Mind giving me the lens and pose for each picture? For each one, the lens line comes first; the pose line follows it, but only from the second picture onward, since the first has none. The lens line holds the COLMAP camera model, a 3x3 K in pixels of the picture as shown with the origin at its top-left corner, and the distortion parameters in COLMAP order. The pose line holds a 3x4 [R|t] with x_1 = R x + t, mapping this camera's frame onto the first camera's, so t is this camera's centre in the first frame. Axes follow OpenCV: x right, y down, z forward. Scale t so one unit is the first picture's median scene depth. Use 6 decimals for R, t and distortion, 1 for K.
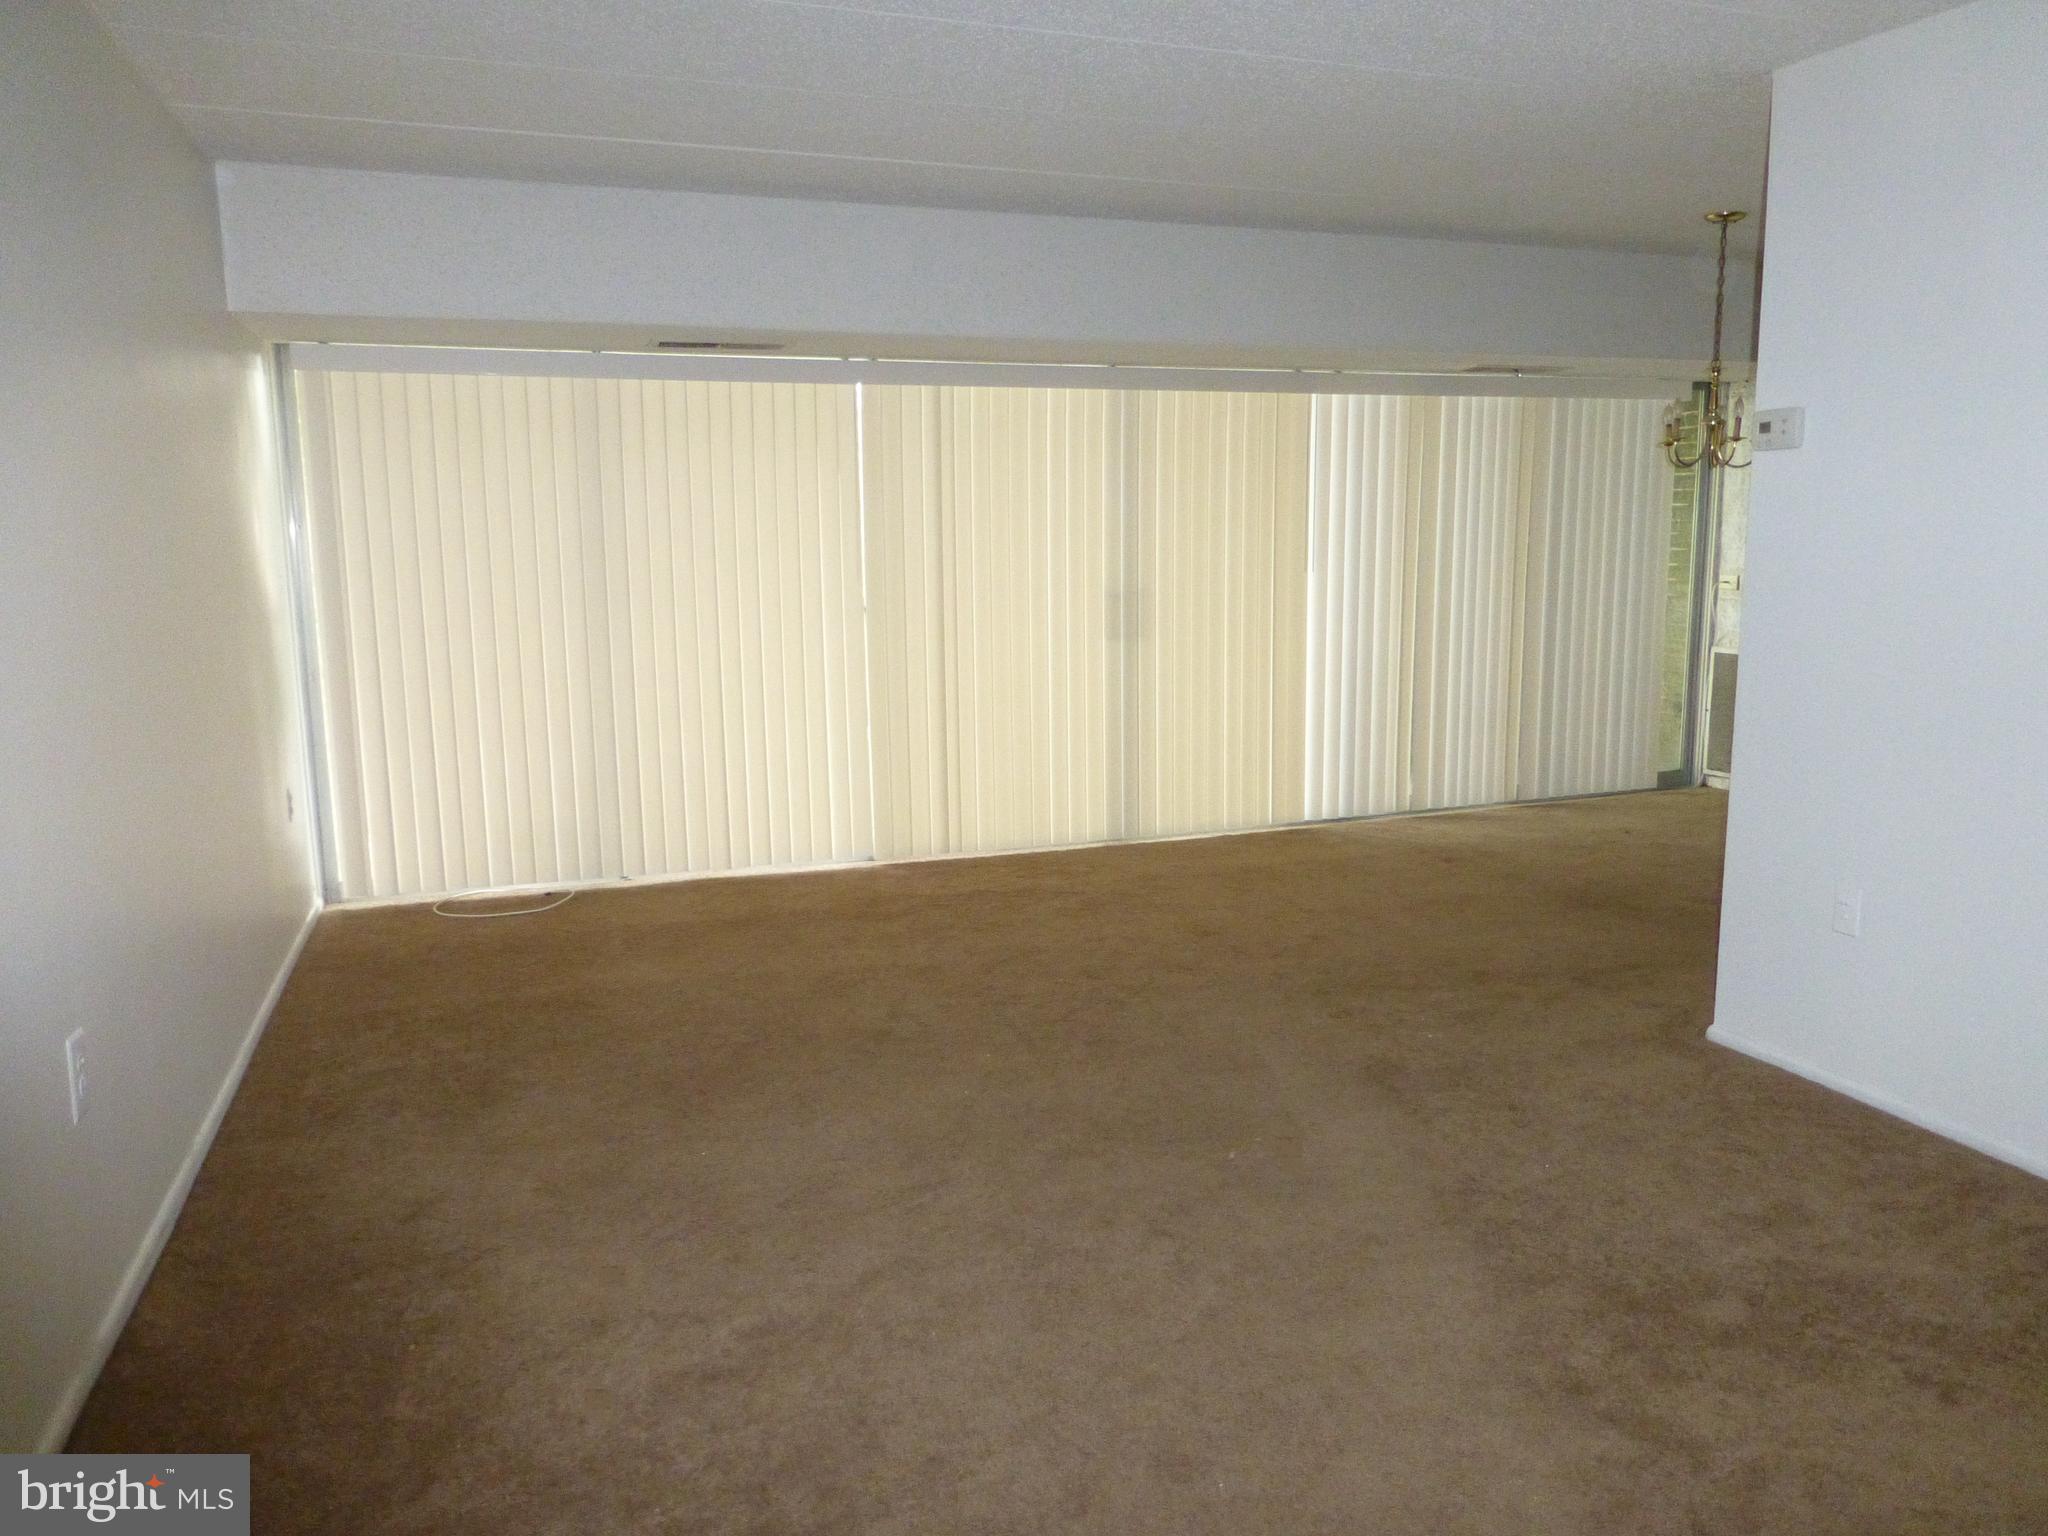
lens RADIAL K [[1463.1, 0, 1017.0], [0, 1463.1, 785.3], [0, 0, 1]] dist [-0.034600, 0.027813]
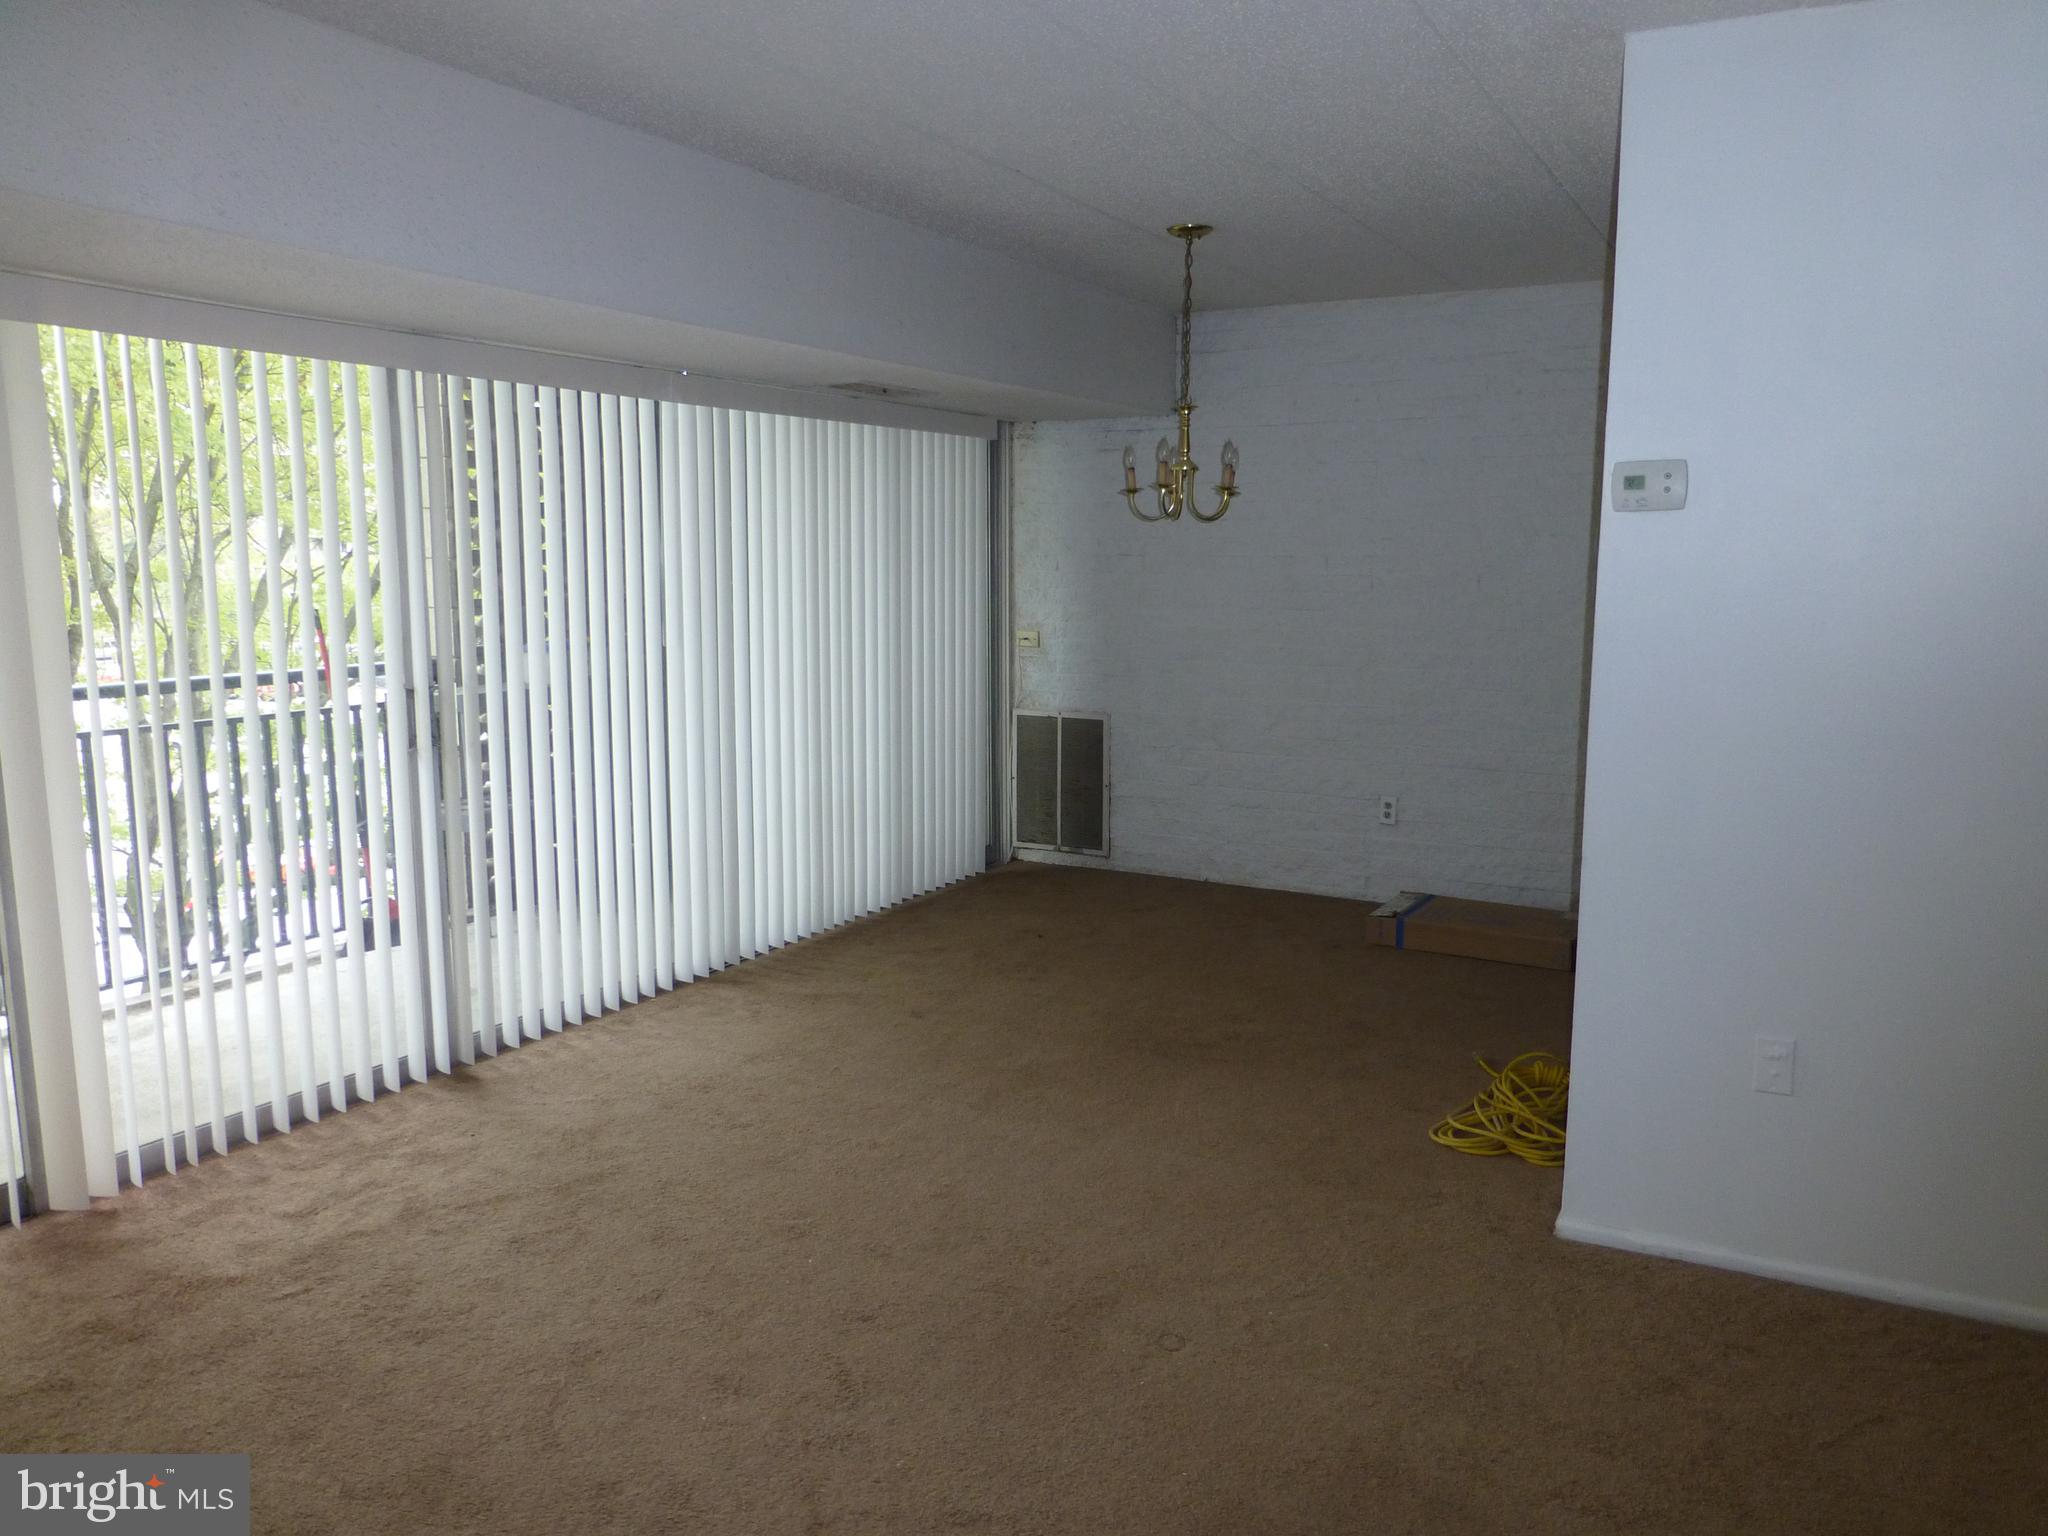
lens RADIAL K [[1483.2, 0, 1023.0], [0, 1483.2, 785.6], [0, 0, 1]] dist [-0.025470, 0.001677]
pose [[0.750303, -0.088510, 0.655142, -0.188248], [0.104237, 0.994440, 0.014971, -0.085656], [-0.652824, 0.057058, 0.755358, 0.411829]]
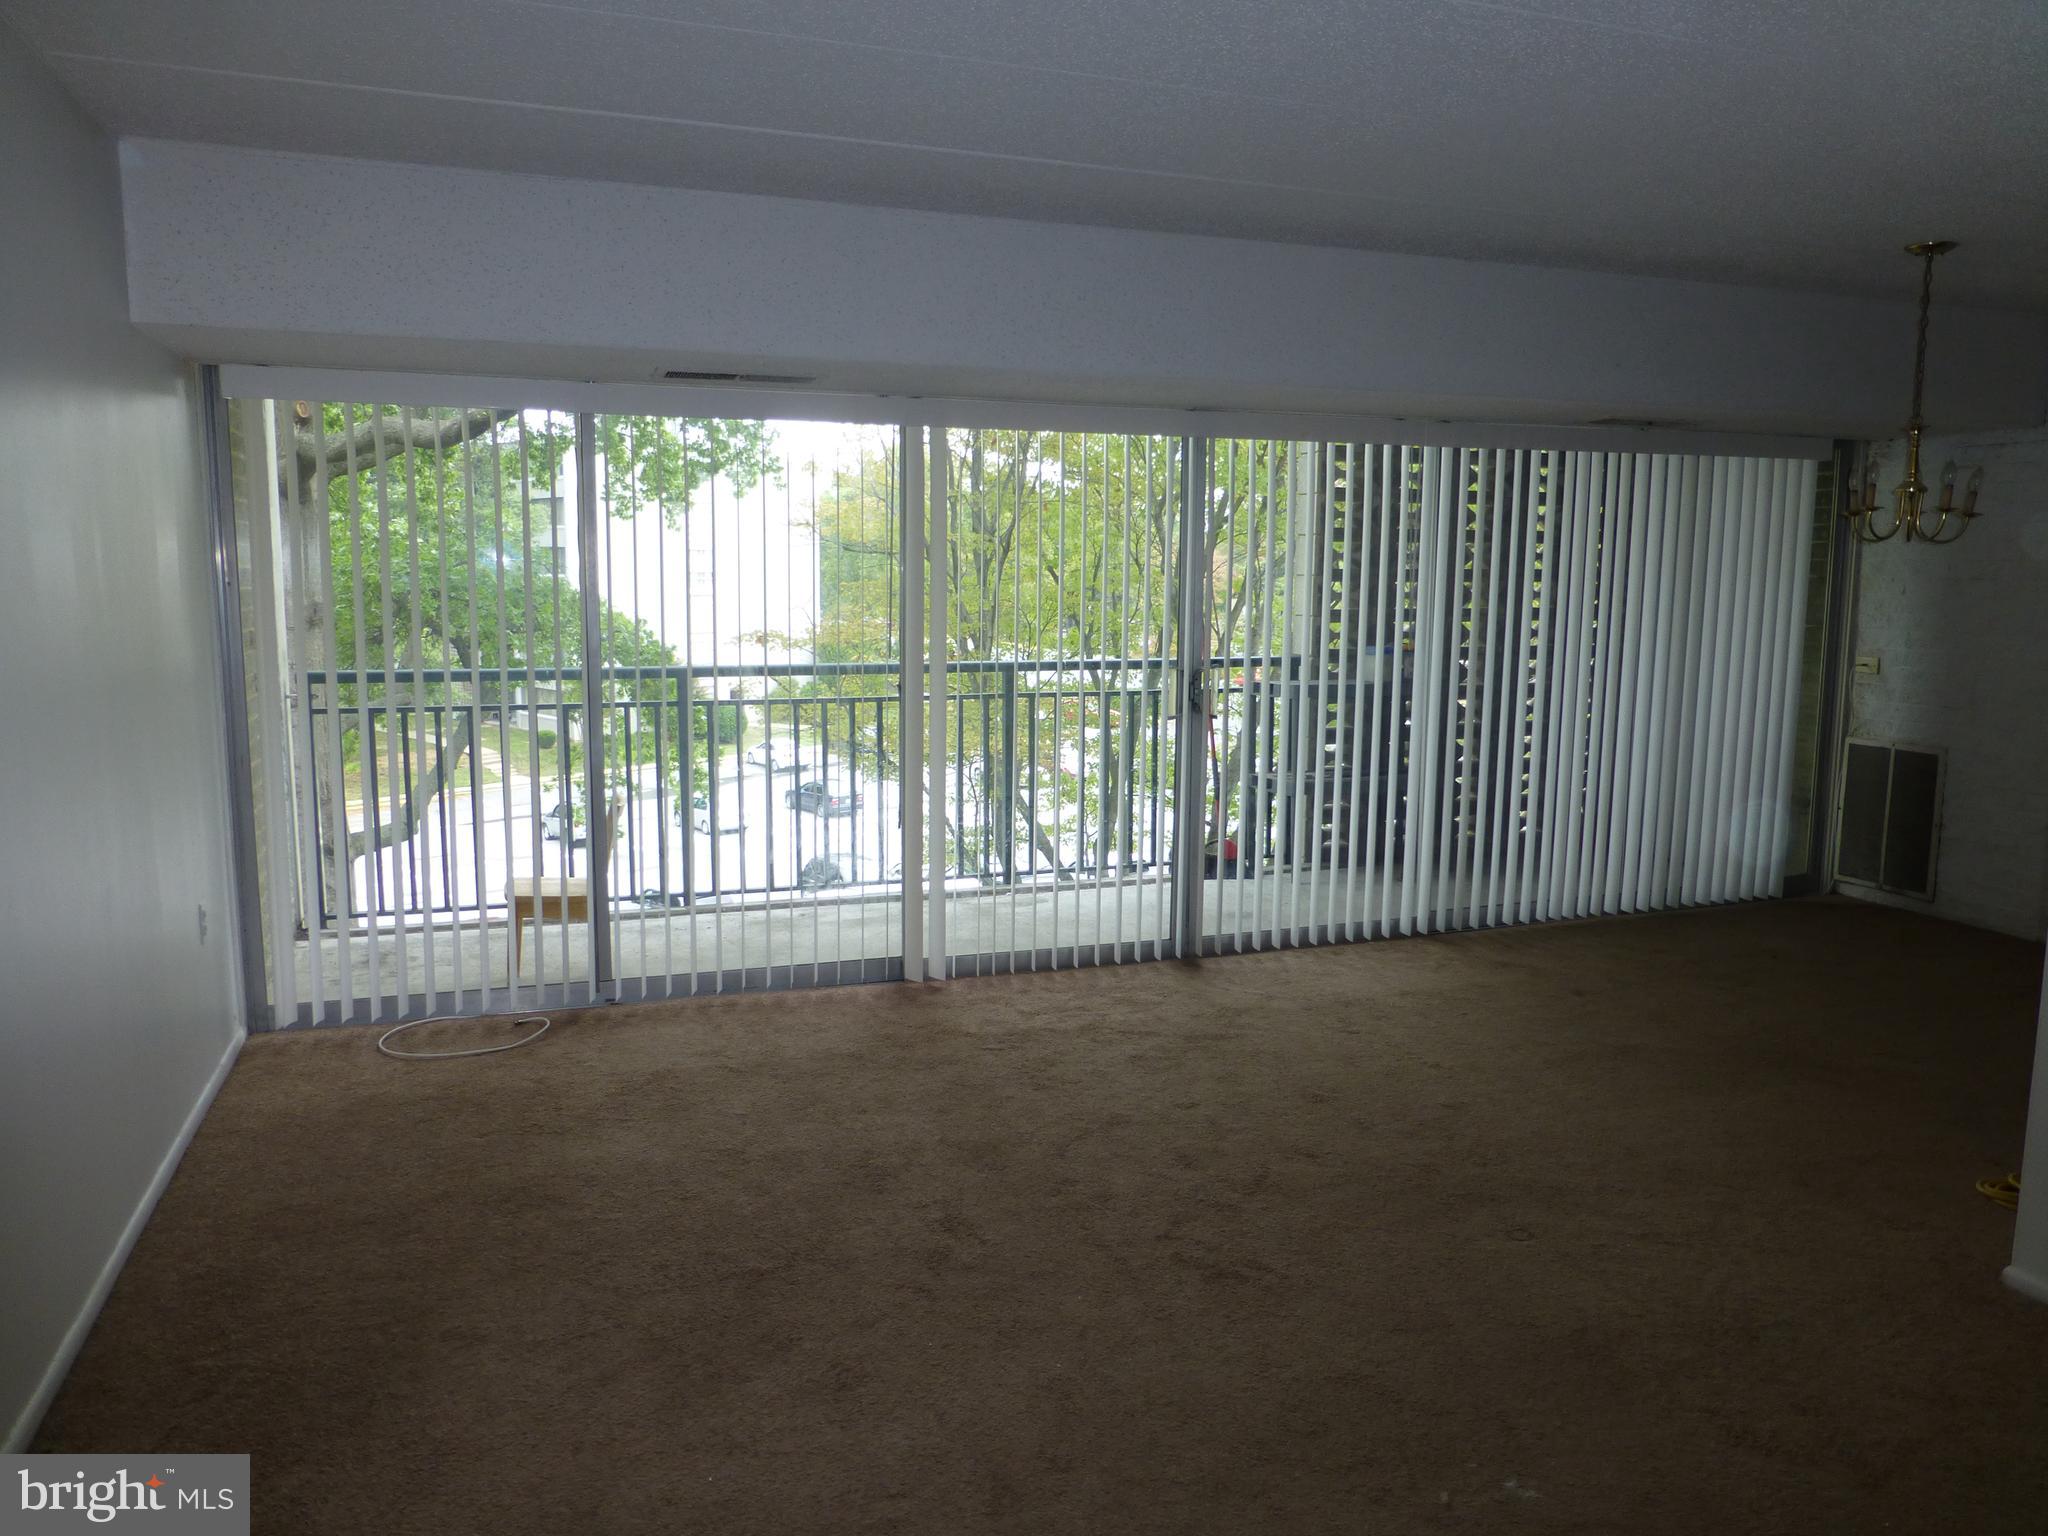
lens RADIAL K [[1463.1, 0, 1017.0], [0, 1463.1, 785.3], [0, 0, 1]] dist [-0.034600, 0.027813]
pose [[0.999865, 0.015135, 0.006348, -0.045753], [-0.014946, 0.999471, -0.028871, -0.046213], [-0.006781, 0.028772, 0.999563, 0.168333]]
